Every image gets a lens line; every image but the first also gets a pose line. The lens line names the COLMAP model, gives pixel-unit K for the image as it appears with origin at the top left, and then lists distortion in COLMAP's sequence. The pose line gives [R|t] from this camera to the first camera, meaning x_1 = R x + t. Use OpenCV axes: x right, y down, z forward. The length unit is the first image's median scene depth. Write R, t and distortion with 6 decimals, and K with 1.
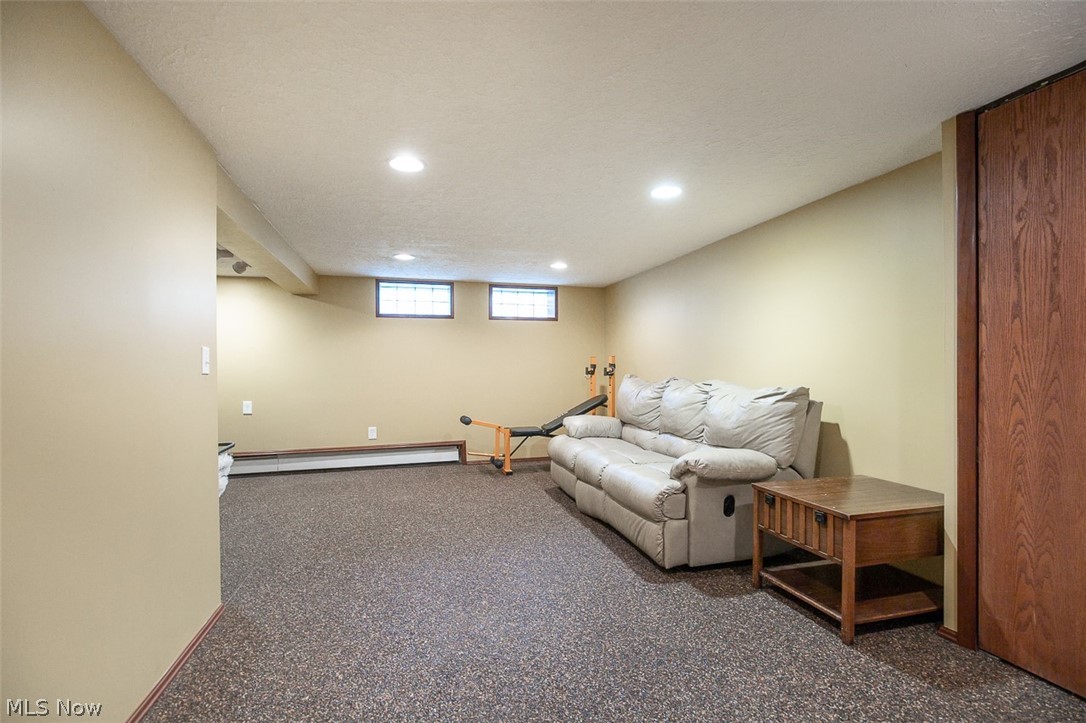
lens RADIAL K [[504.0, 0, 544.2], [0, 504.0, 366.4], [0, 0, 1]] dist [-0.013579, 0.003233]
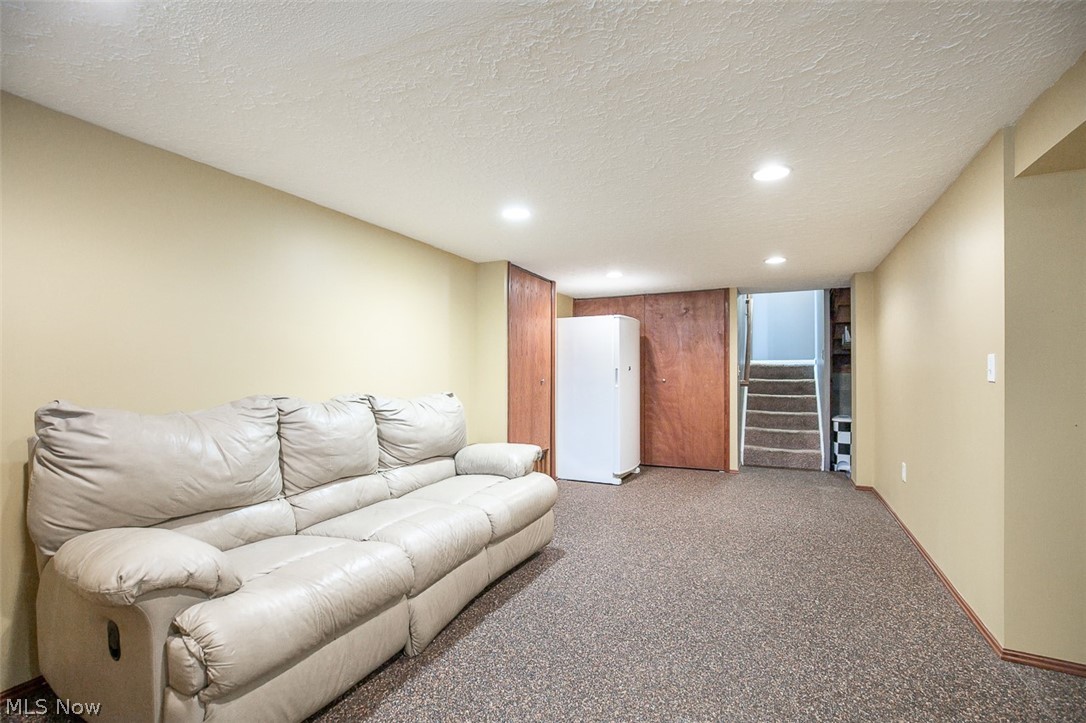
lens RADIAL K [[504.0, 0, 546.0], [0, 504.0, 371.1], [0, 0, 1]] dist [-0.013579, 0.003233]
pose [[-0.758692, 0.013747, 0.651305, -0.458251], [0.007606, 0.999896, -0.012244, 0.004520], [-0.651406, -0.004336, -0.758717, 1.616799]]
